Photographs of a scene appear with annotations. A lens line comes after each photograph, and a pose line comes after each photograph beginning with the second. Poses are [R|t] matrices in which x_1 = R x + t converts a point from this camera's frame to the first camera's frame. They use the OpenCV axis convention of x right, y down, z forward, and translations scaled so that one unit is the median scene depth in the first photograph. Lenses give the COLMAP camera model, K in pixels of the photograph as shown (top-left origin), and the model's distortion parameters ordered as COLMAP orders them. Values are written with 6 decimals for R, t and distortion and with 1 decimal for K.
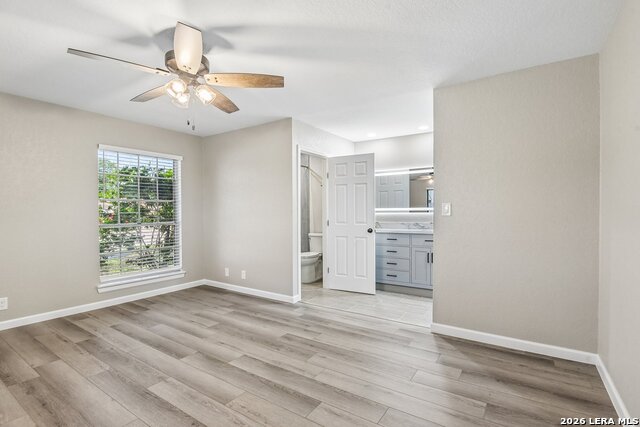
lens RADIAL K [[303.0, 0, 320.9], [0, 303.0, 214.4], [0, 0, 1]] dist [-0.001290, -0.006459]
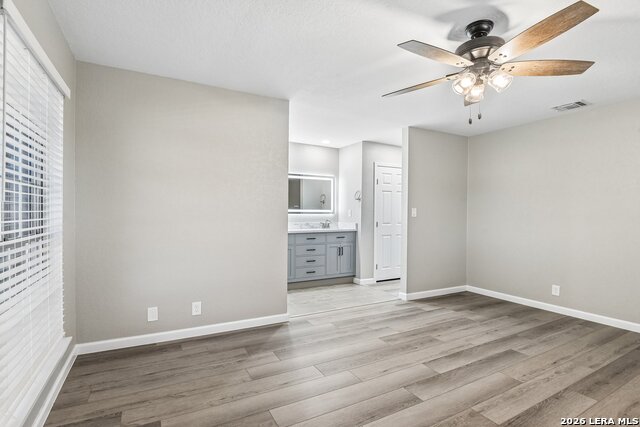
lens RADIAL K [[303.0, 0, 309.7], [0, 303.0, 214.8], [0, 0, 1]] dist [-0.001290, -0.006459]
pose [[0.480592, 0.004001, 0.876935, -0.870192], [-0.006897, 0.999976, -0.000783, -0.002098], [-0.876917, -0.005672, 0.480608, 0.588938]]
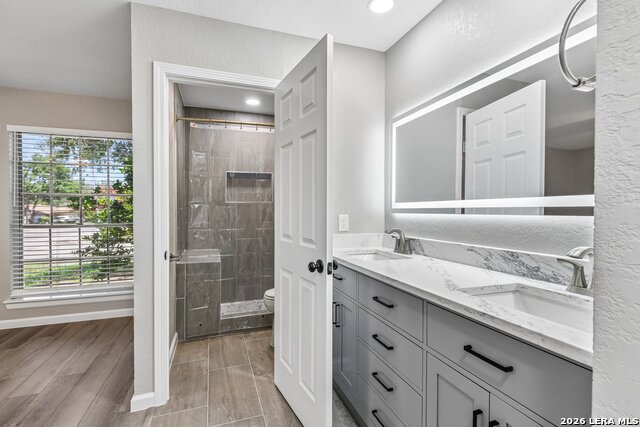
lens RADIAL K [[303.0, 0, 318.1], [0, 303.0, 212.2], [0, 0, 1]] dist [-0.001290, -0.006459]
pose [[0.802776, 0.005422, -0.596256, 0.440456], [-0.000906, 0.999969, 0.007873, -0.013698], [0.596280, -0.005780, 0.802756, 0.869703]]
